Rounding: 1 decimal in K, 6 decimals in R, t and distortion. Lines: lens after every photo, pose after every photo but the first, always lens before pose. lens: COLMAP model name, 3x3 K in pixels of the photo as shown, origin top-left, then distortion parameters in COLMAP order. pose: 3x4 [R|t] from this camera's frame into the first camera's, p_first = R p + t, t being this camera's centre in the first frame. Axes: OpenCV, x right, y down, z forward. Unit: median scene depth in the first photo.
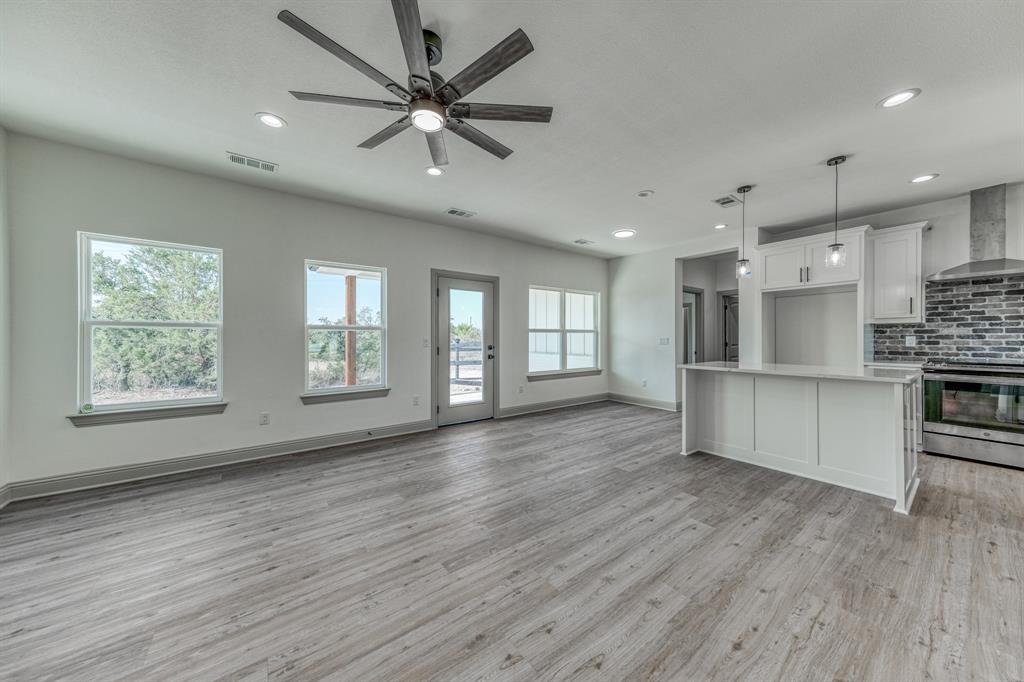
lens RADIAL K [[356.1, 0, 527.6], [0, 356.1, 339.6], [0, 0, 1]] dist [0.020257, 0.000169]
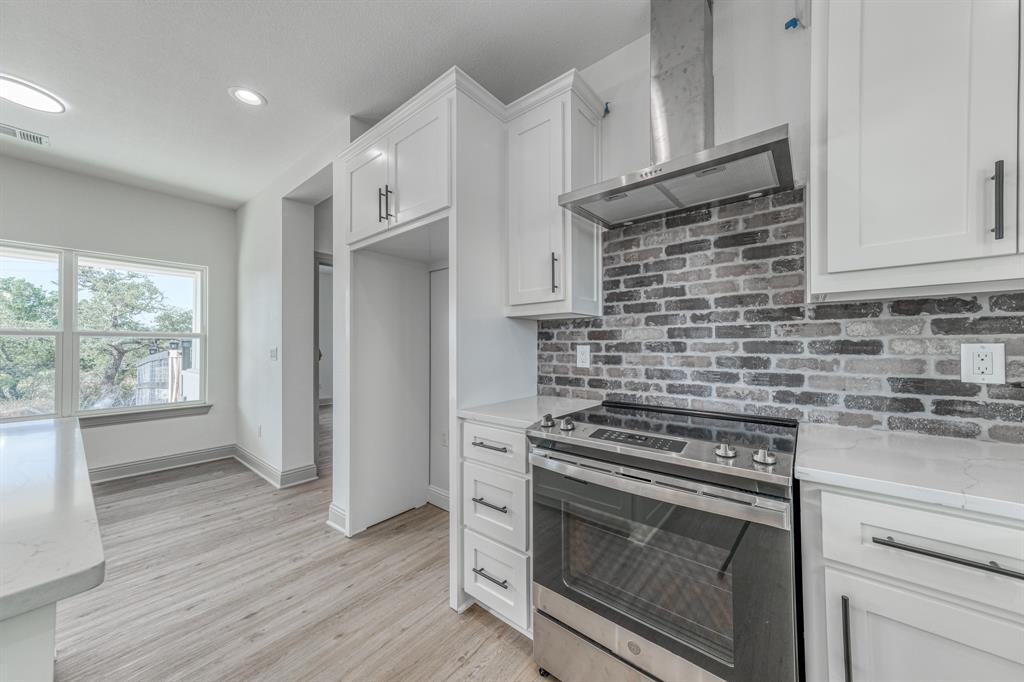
lens RADIAL K [[354.5, 0, 510.5], [0, 354.5, 341.8], [0, 0, 1]] dist [-0.001948, 0.006516]
pose [[0.981271, 0.002445, 0.192618, 0.922746], [0.001110, 0.999831, -0.018344, -0.005777], [-0.192631, 0.018215, 0.981102, 0.605054]]
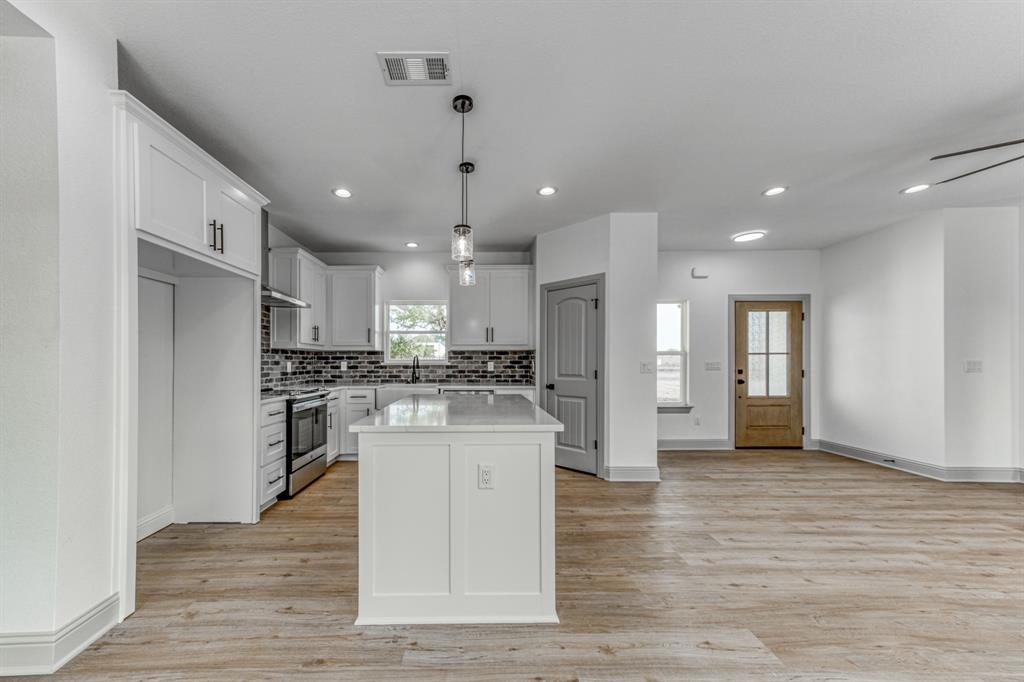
lens RADIAL K [[378.3, 0, 492.9], [0, 378.3, 360.6], [0, 0, 1]] dist [-0.001156, 0.007676]
pose [[-0.791580, 0.006843, 0.611027, 0.219296], [0.004250, 0.999975, -0.005693, -0.004646], [-0.611050, -0.001910, -0.791590, 1.253175]]
